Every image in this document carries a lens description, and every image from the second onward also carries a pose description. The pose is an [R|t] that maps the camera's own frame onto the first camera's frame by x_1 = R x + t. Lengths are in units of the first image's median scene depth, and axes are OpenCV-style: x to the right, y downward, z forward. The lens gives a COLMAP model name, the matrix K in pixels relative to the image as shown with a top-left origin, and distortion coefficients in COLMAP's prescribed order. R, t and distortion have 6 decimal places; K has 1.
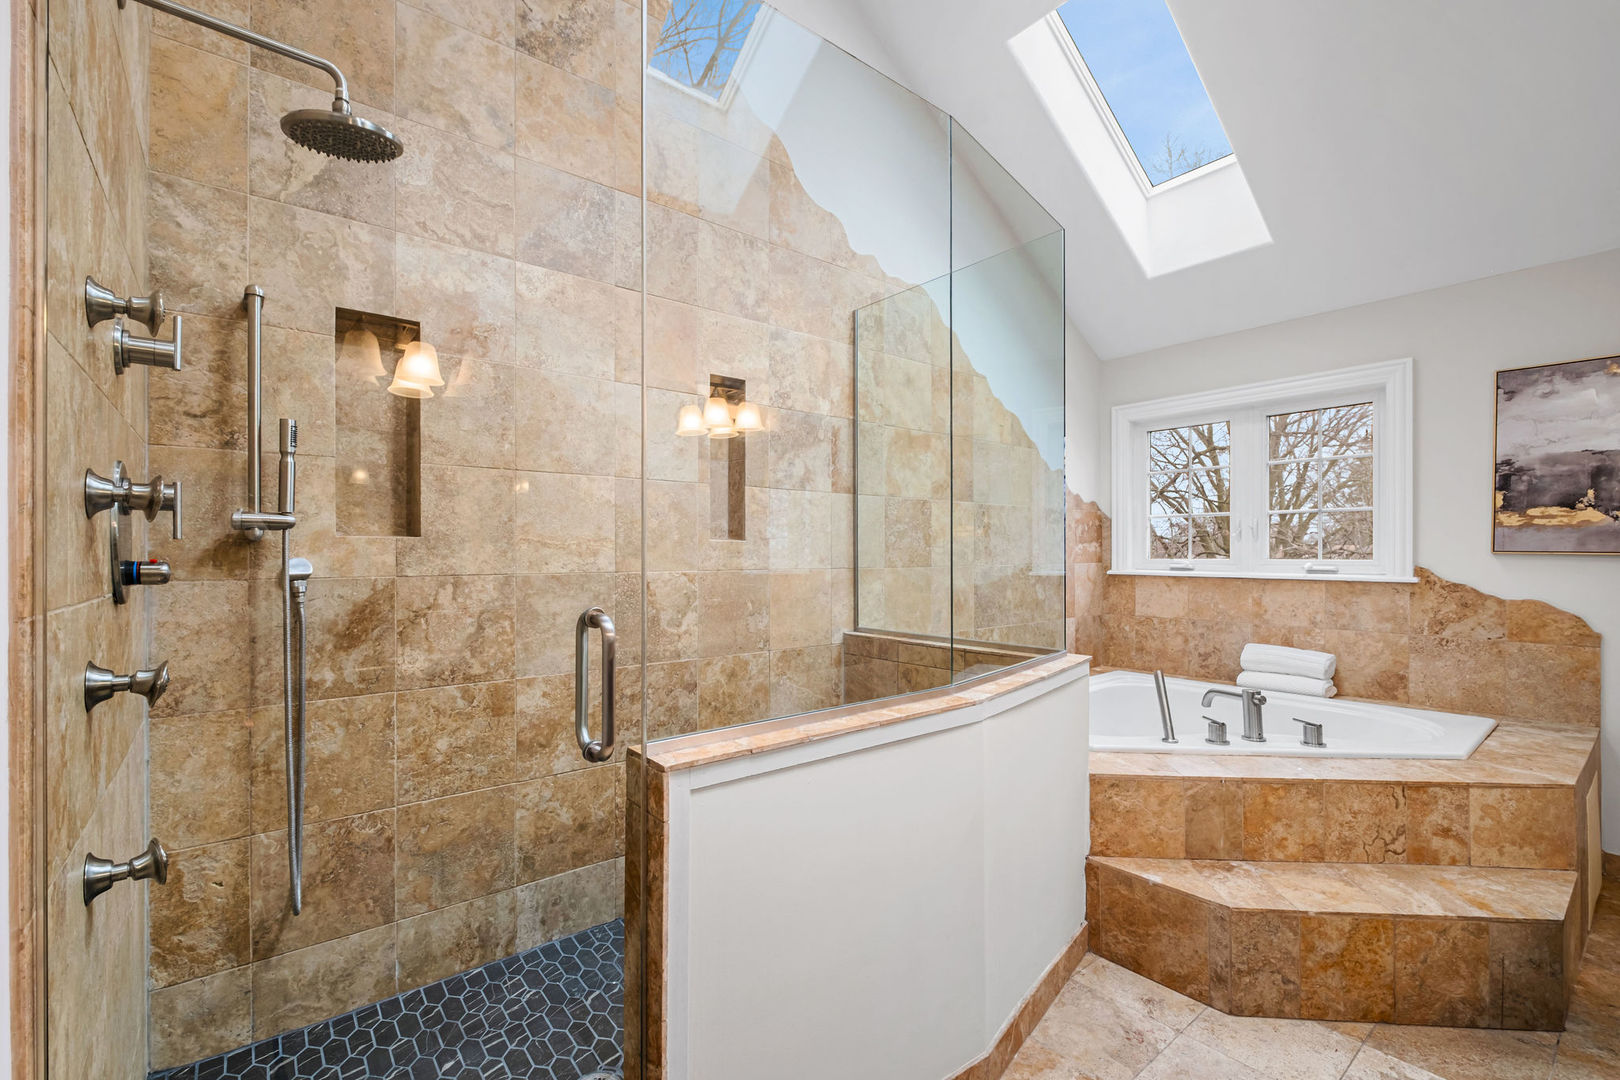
lens RADIAL K [[709.1, 0, 809.3], [0, 709.1, 557.8], [0, 0, 1]] dist [-0.004798, -0.001199]
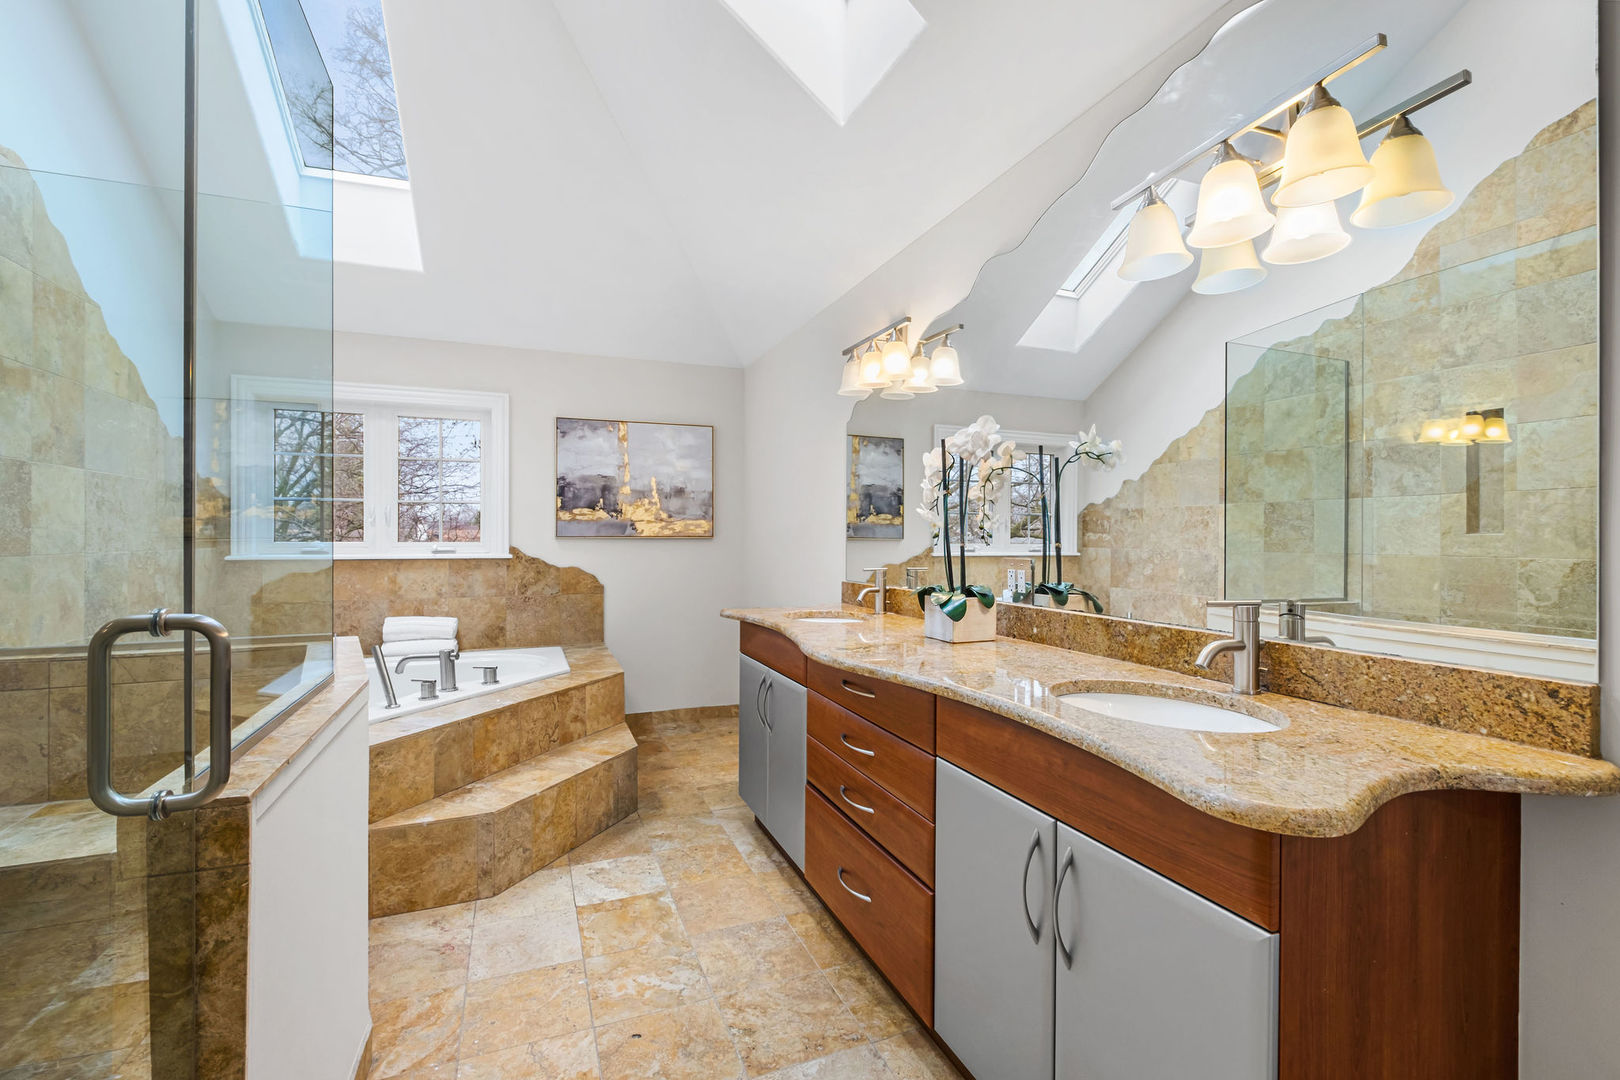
lens RADIAL K [[709.1, 0, 812.0], [0, 709.1, 535.1], [0, 0, 1]] dist [-0.004798, -0.001199]
pose [[0.272188, 0.003944, 0.962236, -0.357316], [0.005348, 0.999970, -0.005612, 0.000636], [-0.962229, 0.006674, 0.272158, 0.065502]]
